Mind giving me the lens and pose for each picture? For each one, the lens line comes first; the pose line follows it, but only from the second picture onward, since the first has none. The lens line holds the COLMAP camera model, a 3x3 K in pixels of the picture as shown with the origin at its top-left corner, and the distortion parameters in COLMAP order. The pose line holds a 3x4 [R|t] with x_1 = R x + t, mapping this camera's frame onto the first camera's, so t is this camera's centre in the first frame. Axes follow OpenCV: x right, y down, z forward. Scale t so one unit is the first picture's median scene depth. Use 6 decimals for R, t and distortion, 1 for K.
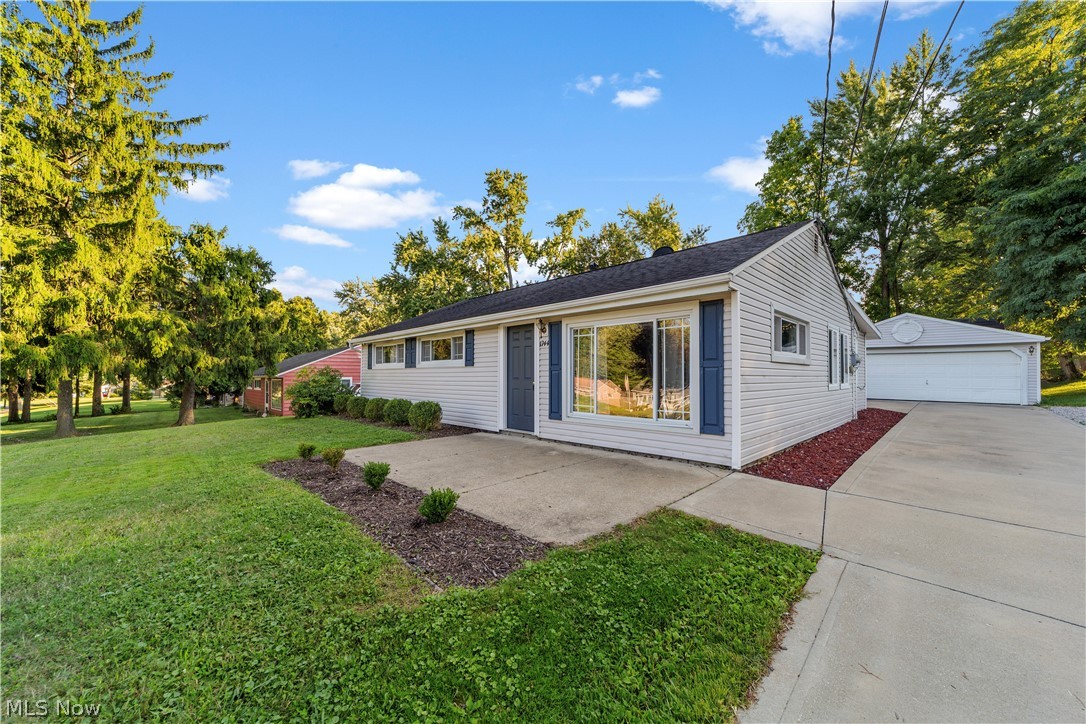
lens RADIAL K [[396.6, 0, 543.0], [0, 396.6, 362.0], [0, 0, 1]] dist [-0.017273, 0.000238]
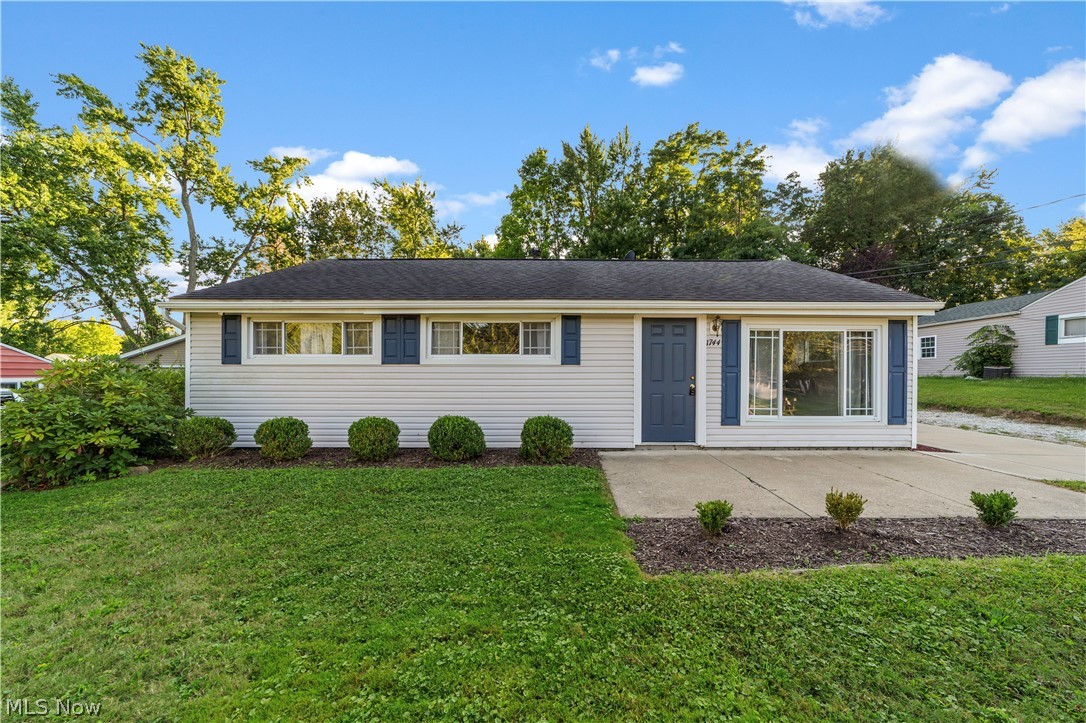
lens RADIAL K [[417.7, 0, 536.3], [0, 417.7, 365.3], [0, 0, 1]] dist [-0.000750, 0.000427]
pose [[0.712409, 0.017459, 0.701548, -0.638671], [-0.026434, 0.999649, 0.001965, 0.009723], [-0.701267, -0.019945, 0.712620, 0.405531]]
